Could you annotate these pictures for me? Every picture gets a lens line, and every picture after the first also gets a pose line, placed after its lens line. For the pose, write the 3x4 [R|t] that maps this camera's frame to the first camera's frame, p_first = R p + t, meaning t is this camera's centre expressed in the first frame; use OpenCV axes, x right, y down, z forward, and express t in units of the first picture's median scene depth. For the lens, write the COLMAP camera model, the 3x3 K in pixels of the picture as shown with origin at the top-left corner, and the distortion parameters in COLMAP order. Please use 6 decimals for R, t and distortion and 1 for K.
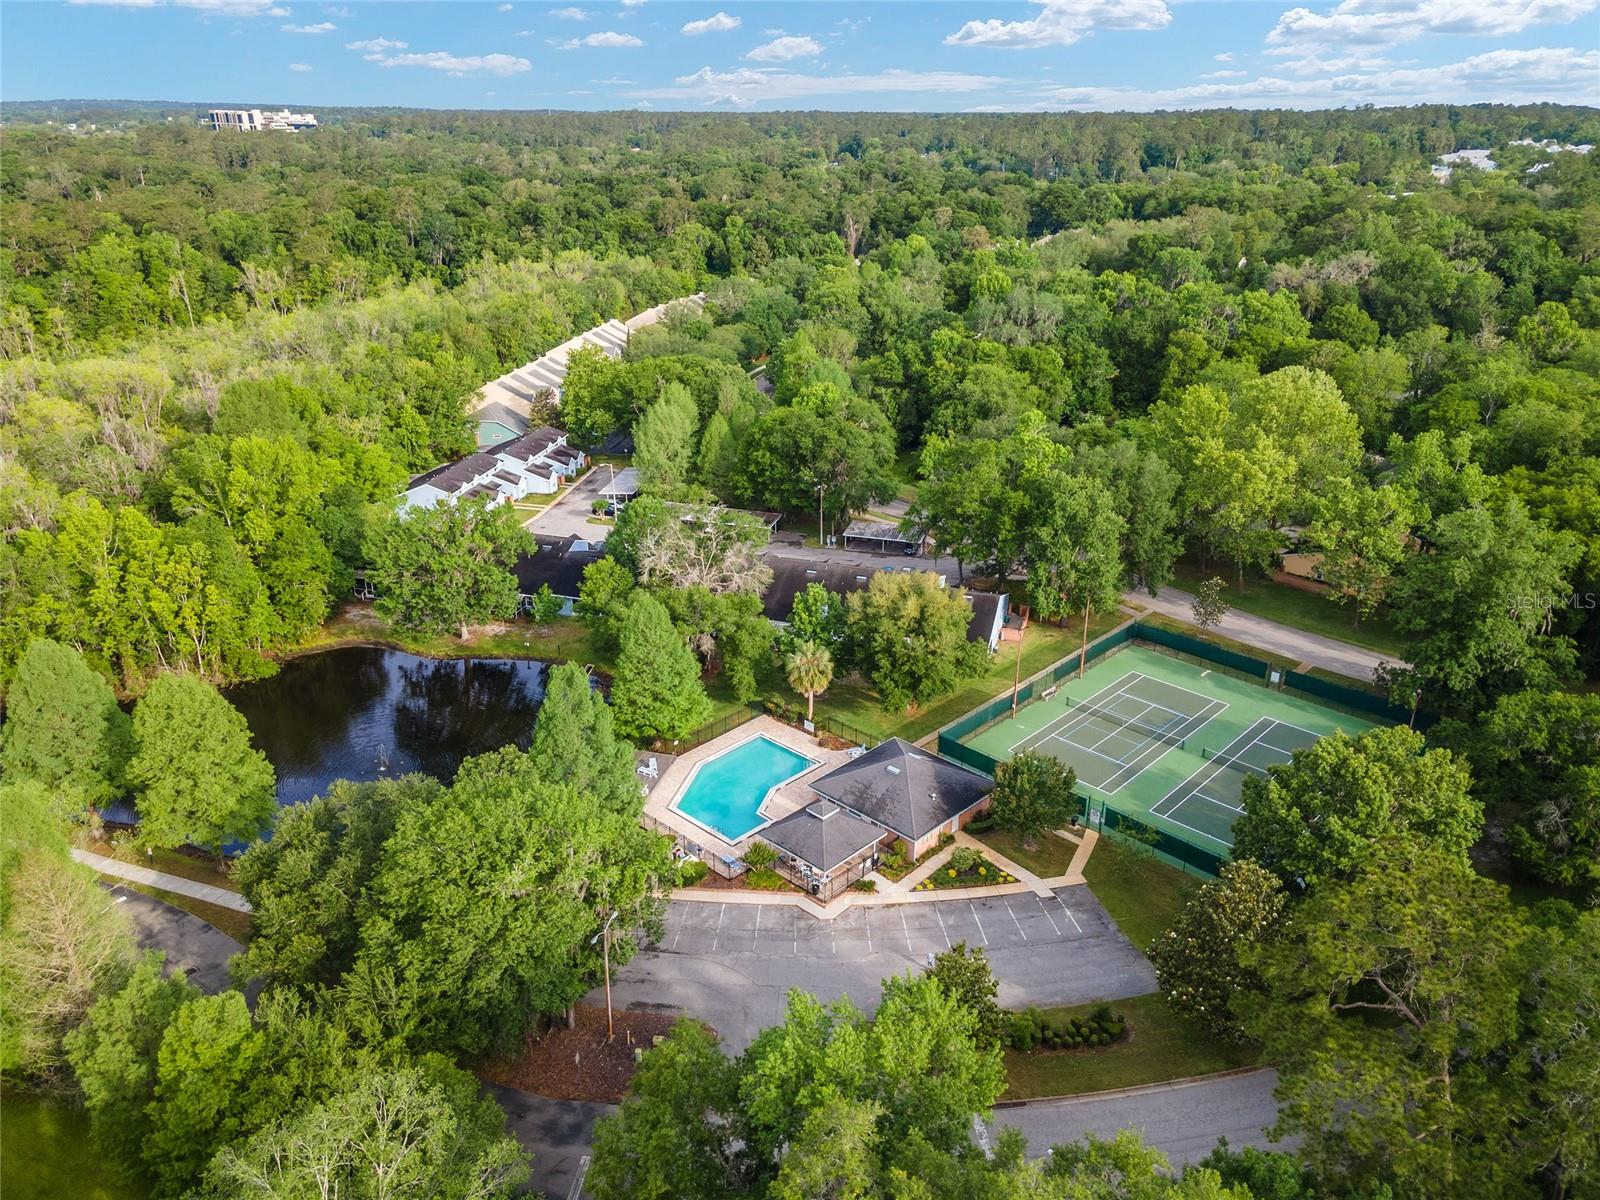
lens RADIAL K [[1190.0, 0, 800.0], [0, 1190.0, 600.0], [0, 0, 1]] dist [0.010812, 0.052538]
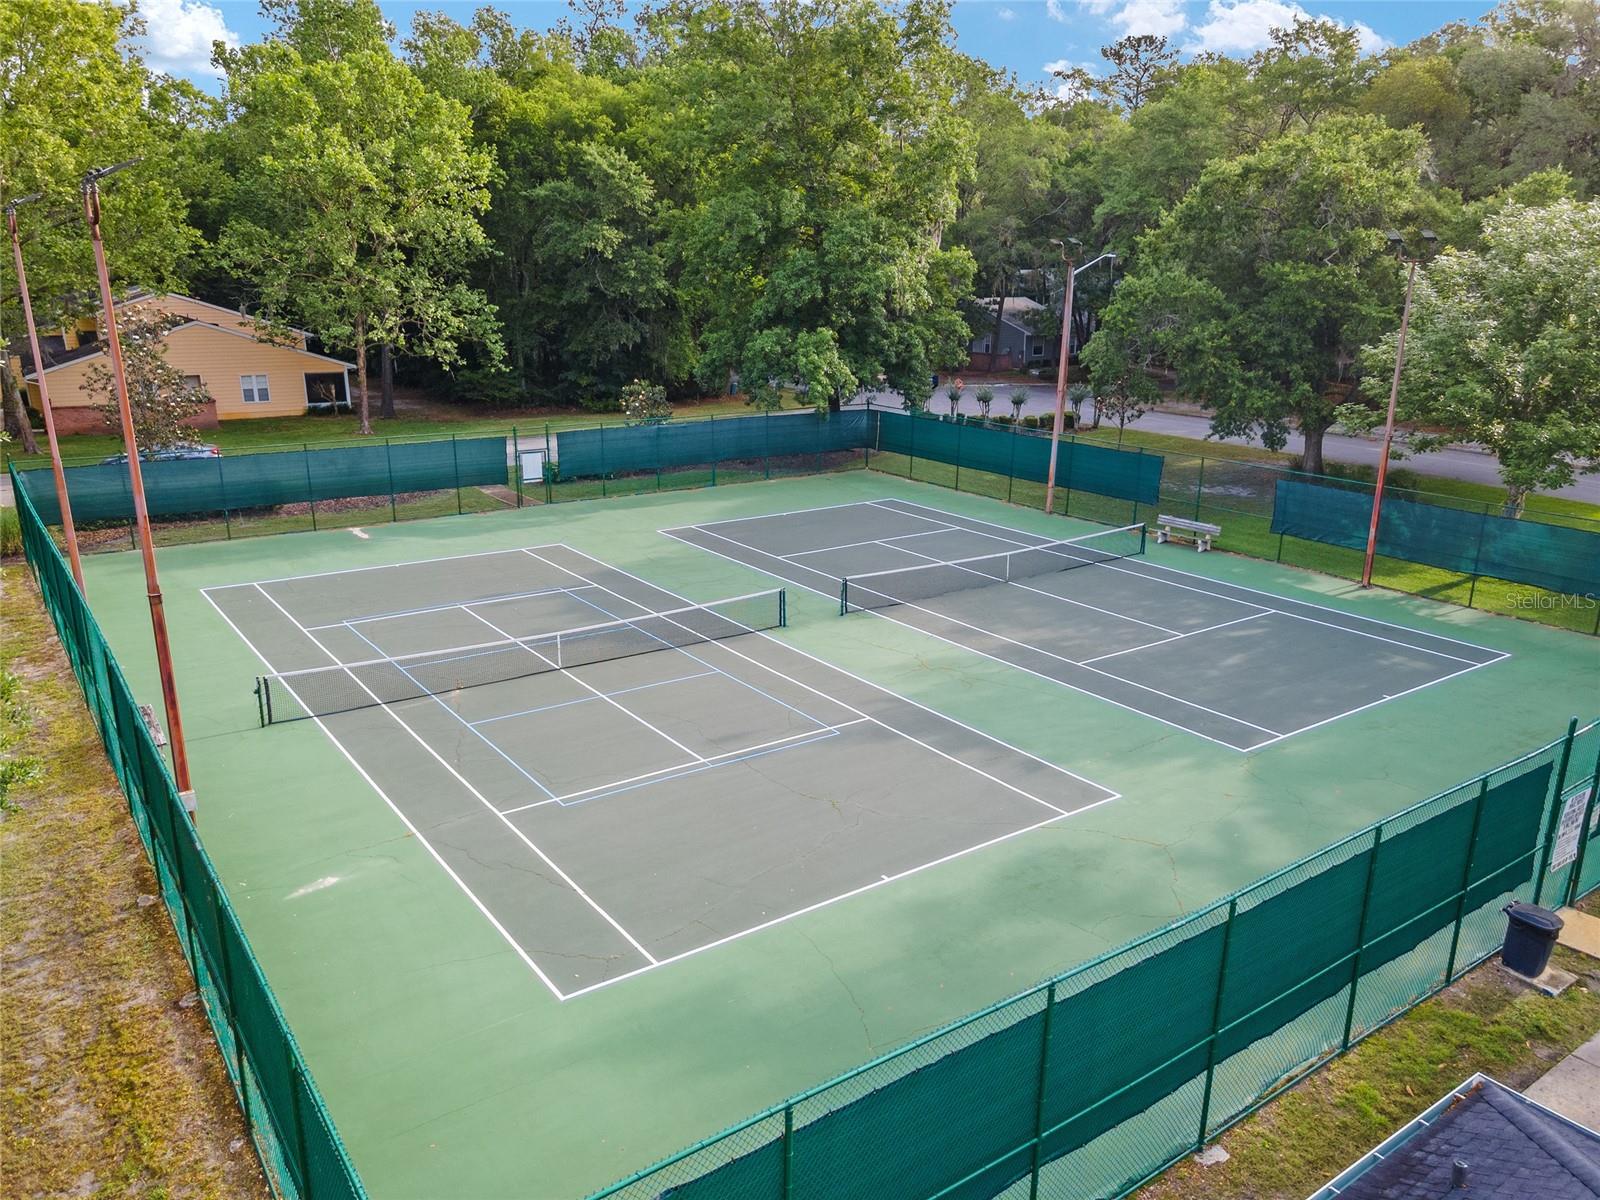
lens RADIAL K [[1190.0, 0, 800.0], [0, 1190.0, 600.0], [0, 0, 1]] dist [0.010812, 0.052538]
pose [[0.177972, -0.266270, 0.947326, 0.059967], [0.374982, 0.908409, 0.184885, 0.065409], [-0.909788, 0.322326, 0.261518, 0.854535]]
